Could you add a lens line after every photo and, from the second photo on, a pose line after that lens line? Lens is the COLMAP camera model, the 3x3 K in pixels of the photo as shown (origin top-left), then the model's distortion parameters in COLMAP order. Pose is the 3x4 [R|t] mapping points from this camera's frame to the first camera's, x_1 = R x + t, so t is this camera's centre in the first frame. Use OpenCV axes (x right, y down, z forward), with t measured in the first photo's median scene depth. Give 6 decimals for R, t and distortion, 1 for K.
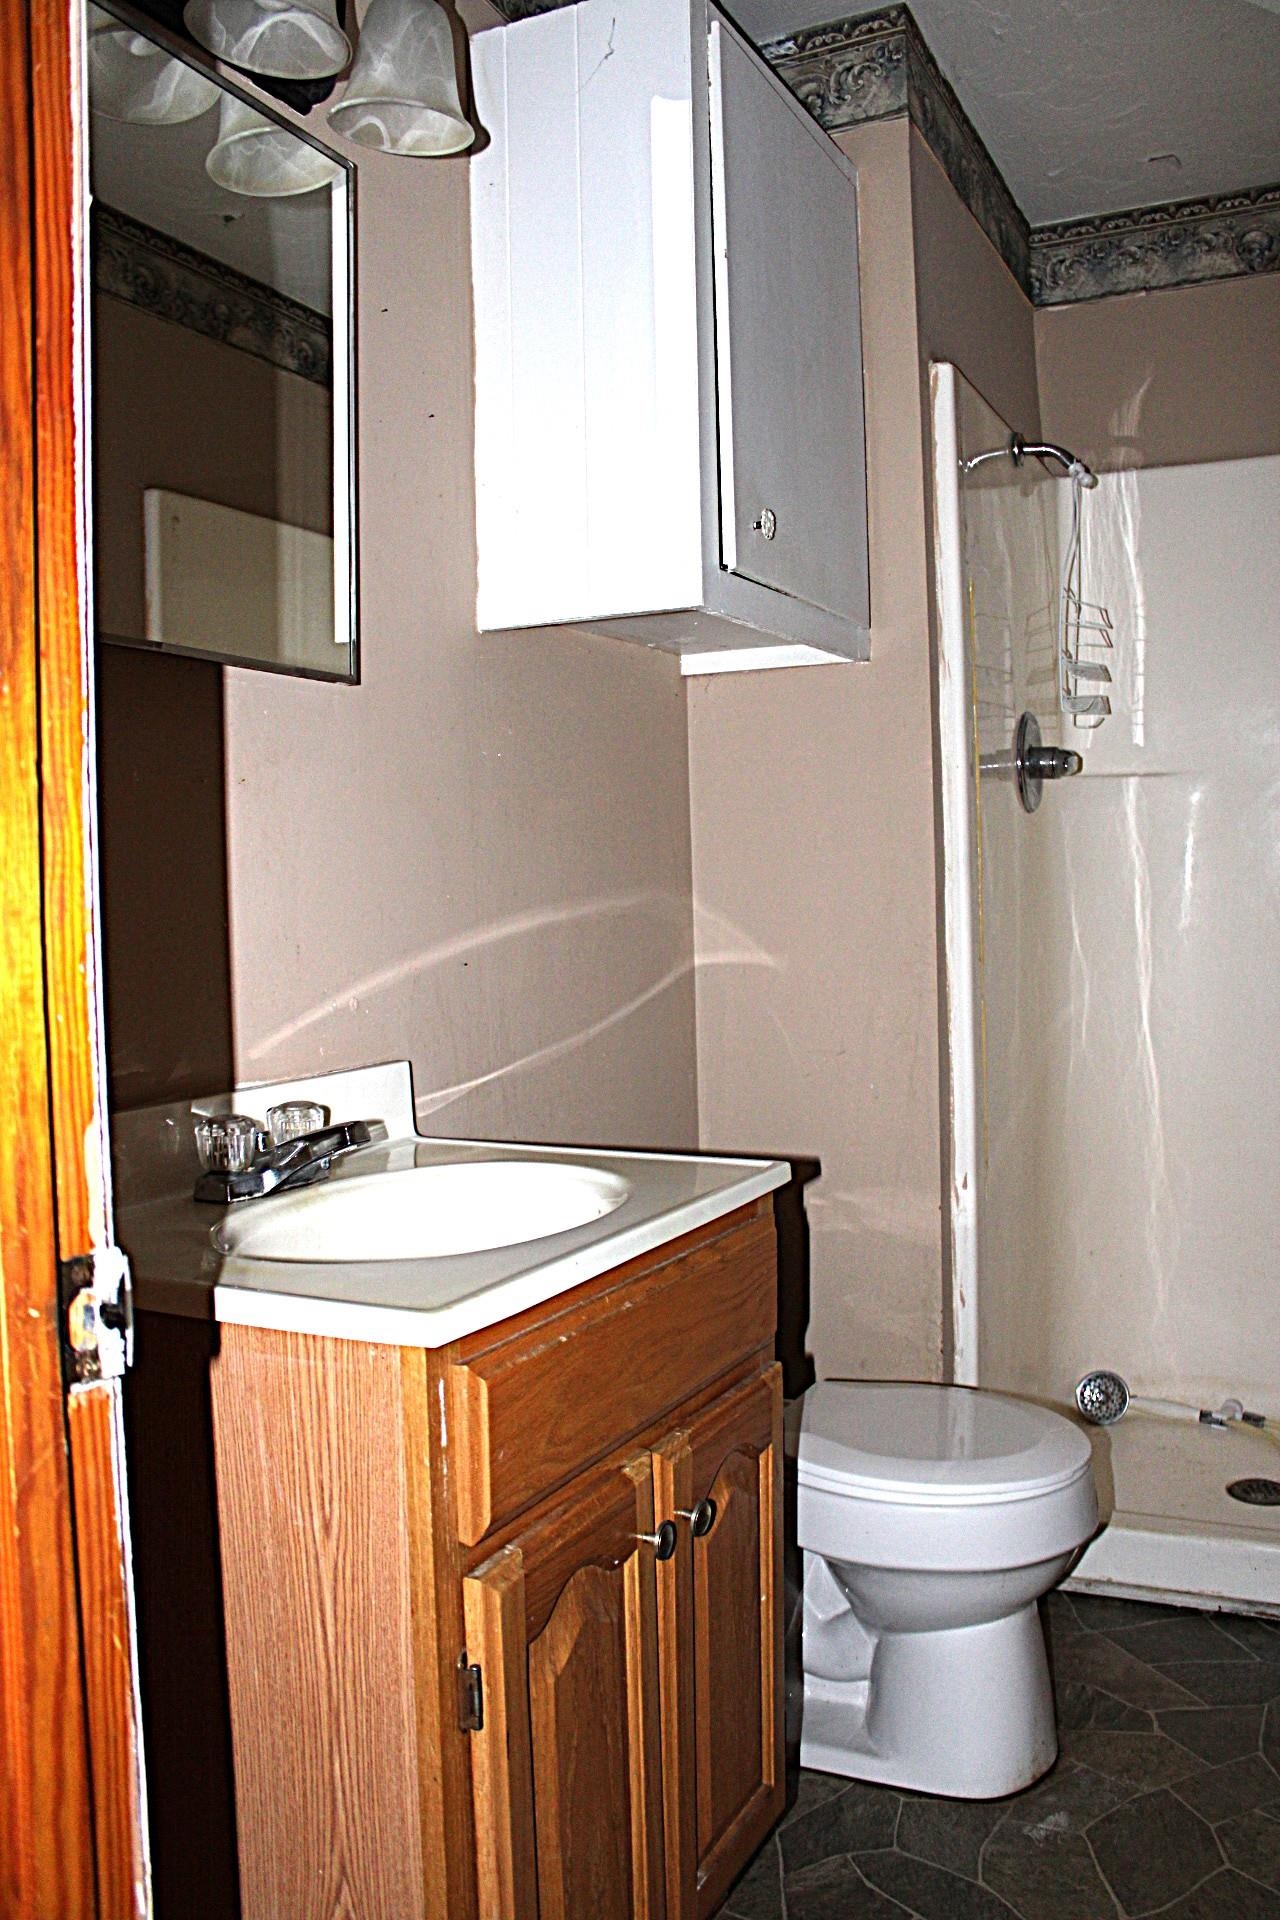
lens RADIAL K [[1665.7, 0, 641.1], [0, 1665.7, 950.5], [0, 0, 1]] dist [-0.164953, 0.156558]
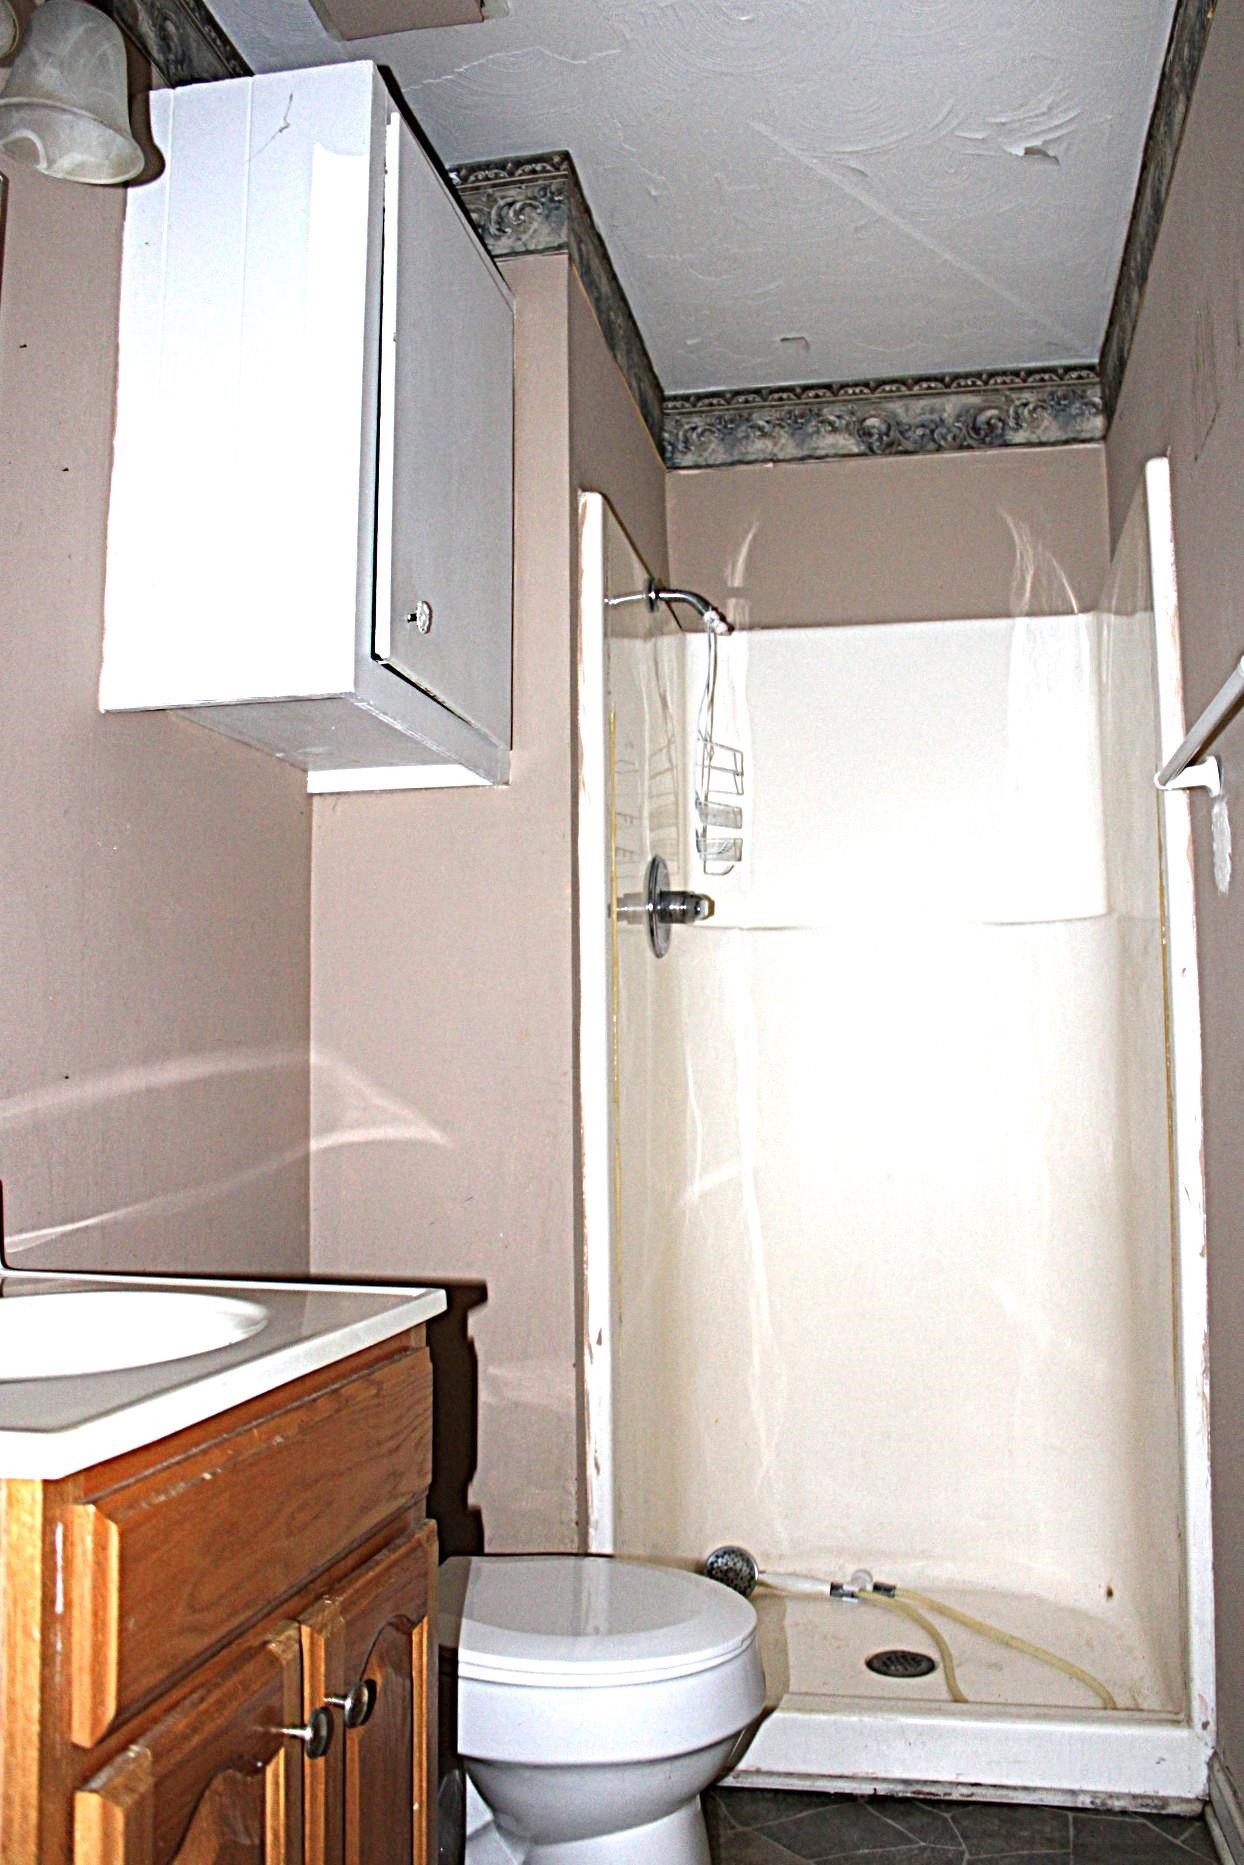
lens RADIAL K [[1618.0, 0, 615.6], [0, 1618.0, 941.5], [0, 0, 1]] dist [-0.164953, 0.156558]
pose [[0.965391, 0.043654, 0.257129, -0.043886], [-0.005271, 0.988957, -0.148108, 0.060184], [-0.260755, 0.141627, 0.954960, 0.112369]]
